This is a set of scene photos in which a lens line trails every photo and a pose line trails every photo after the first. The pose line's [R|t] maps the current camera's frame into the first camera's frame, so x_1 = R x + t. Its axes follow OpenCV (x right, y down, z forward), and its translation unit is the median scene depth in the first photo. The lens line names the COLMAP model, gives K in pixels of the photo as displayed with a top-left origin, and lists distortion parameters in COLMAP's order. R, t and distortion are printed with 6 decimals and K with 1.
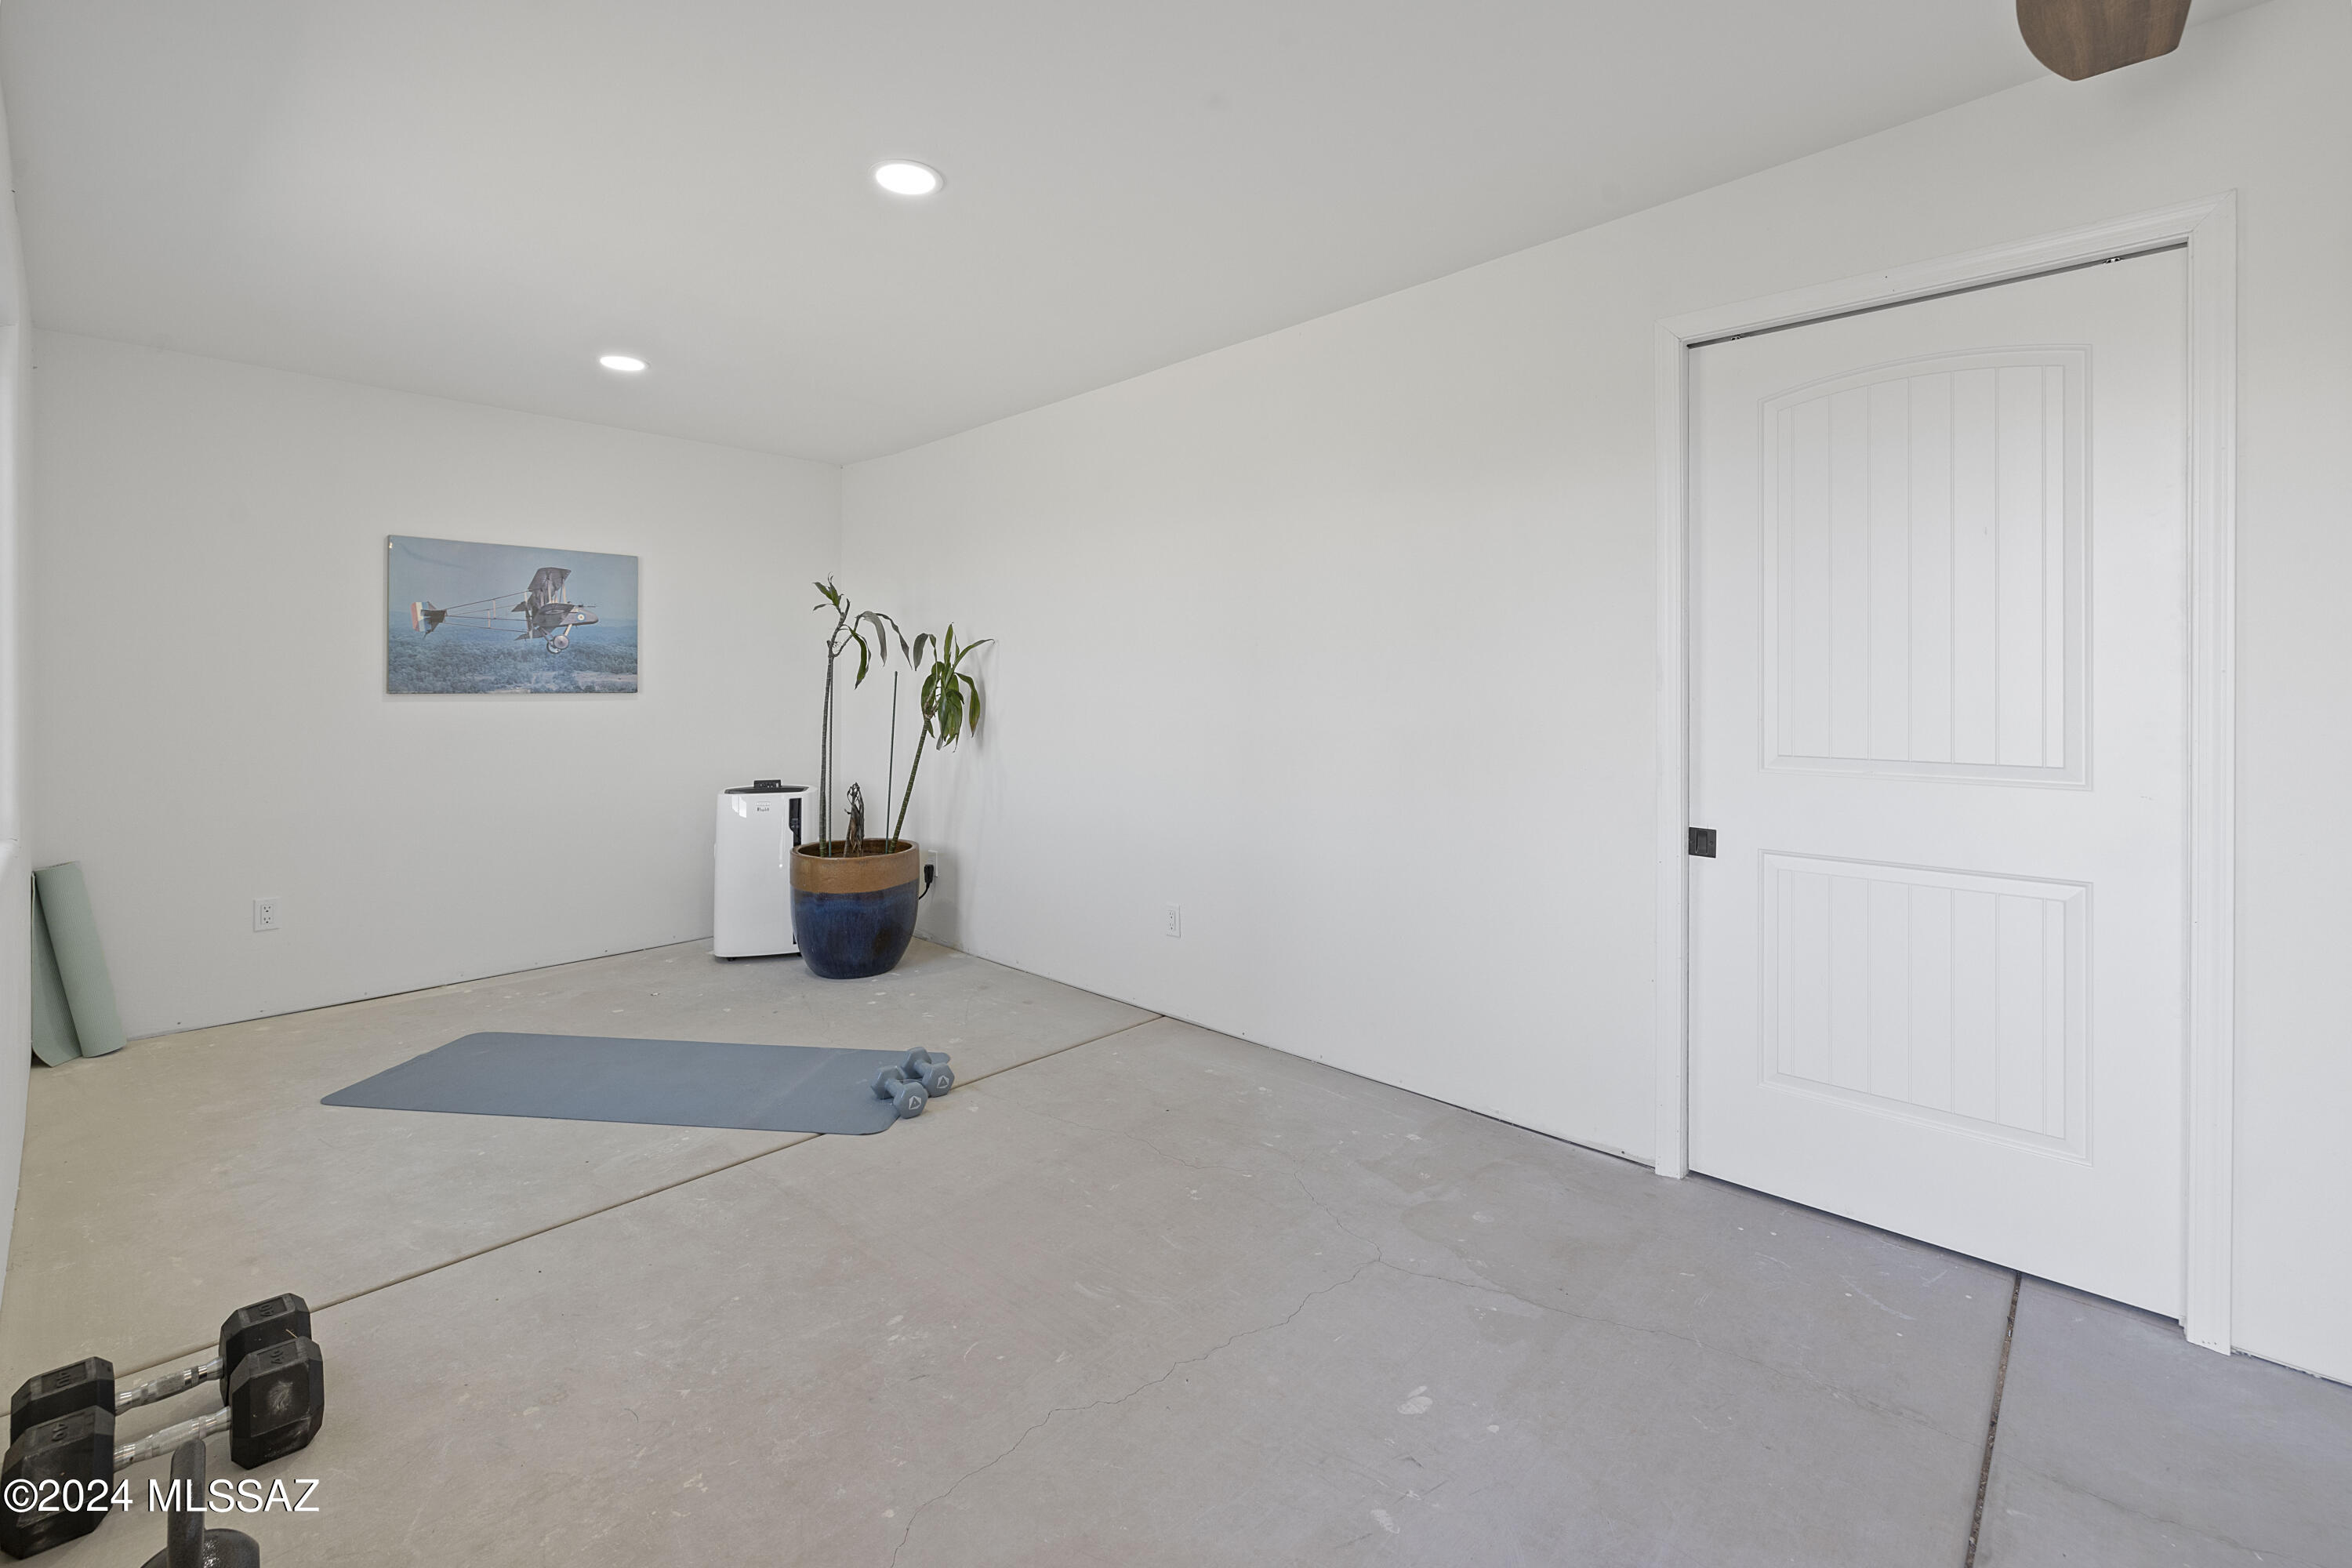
lens RADIAL K [[1010.1, 0, 1121.9], [0, 1010.1, 683.9], [0, 0, 1]] dist [-0.000462, 0.000008]
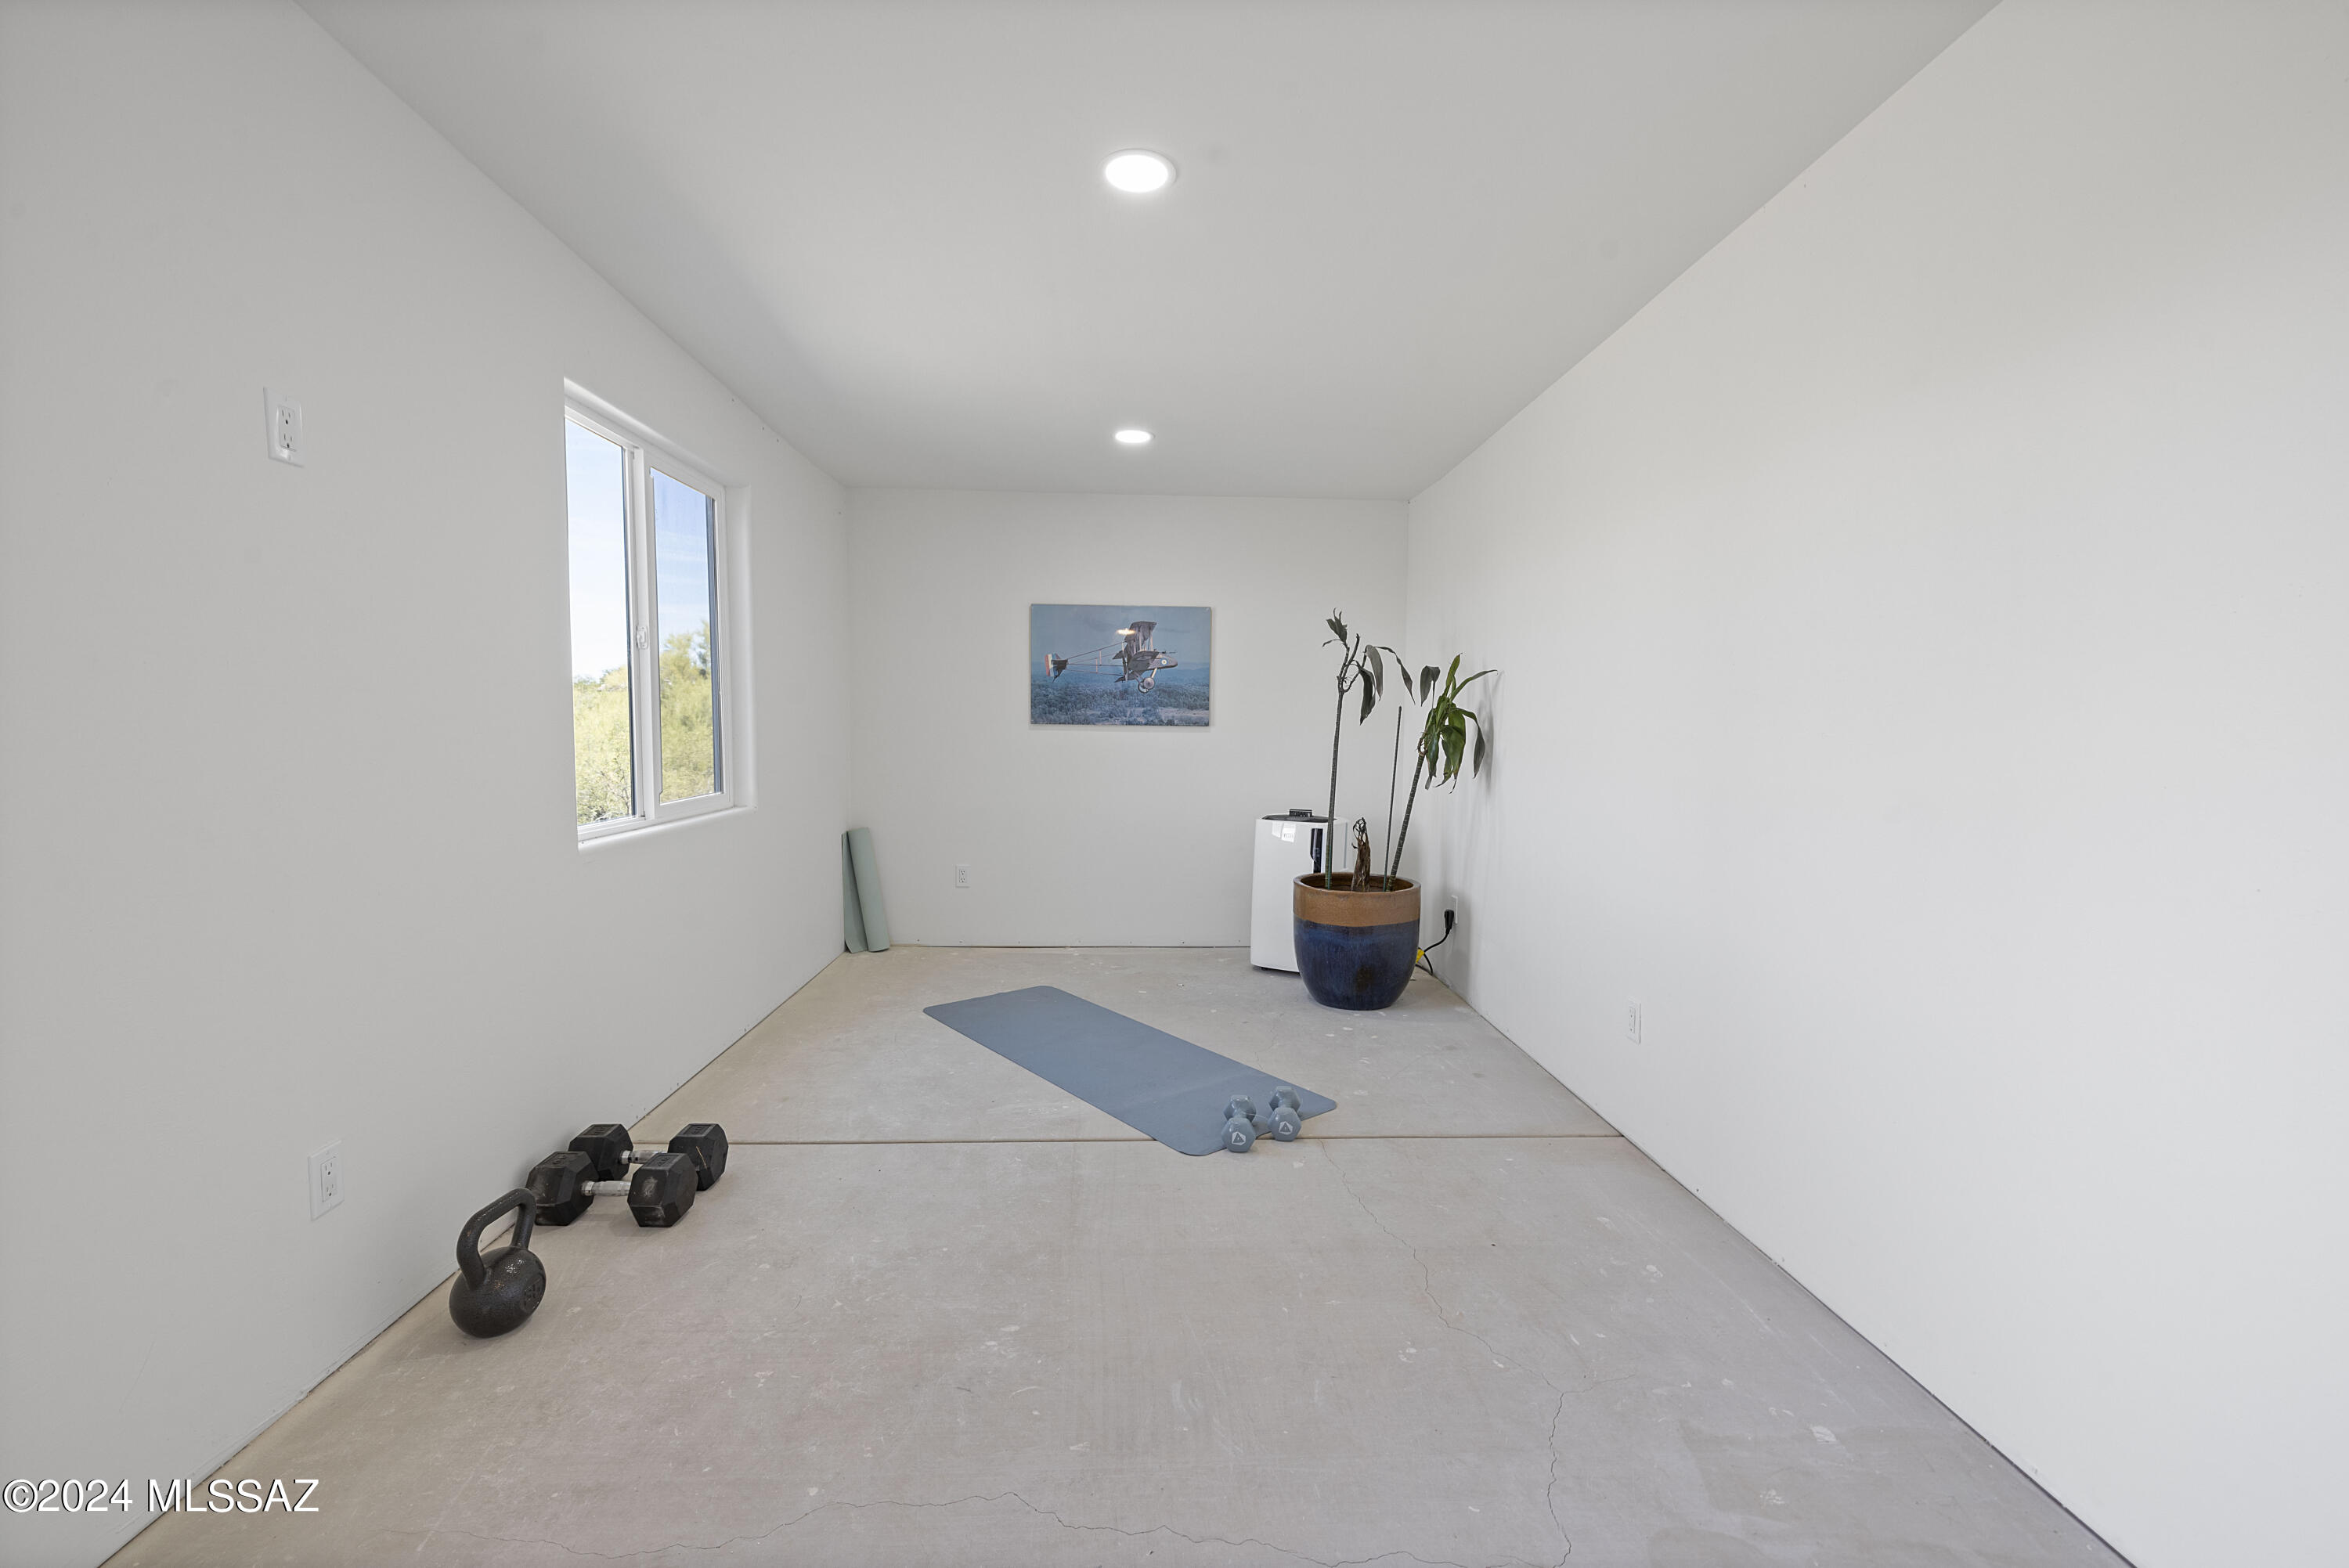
lens RADIAL K [[937.1, 0, 1167.9], [0, 937.1, 778.7], [0, 0, 1]] dist [0.000061, 0.000151]
pose [[0.734028, 0.048137, -0.677411, 0.229956], [-0.011296, 0.998212, 0.058693, 0.006640], [0.679025, -0.035431, 0.733259, 0.193803]]
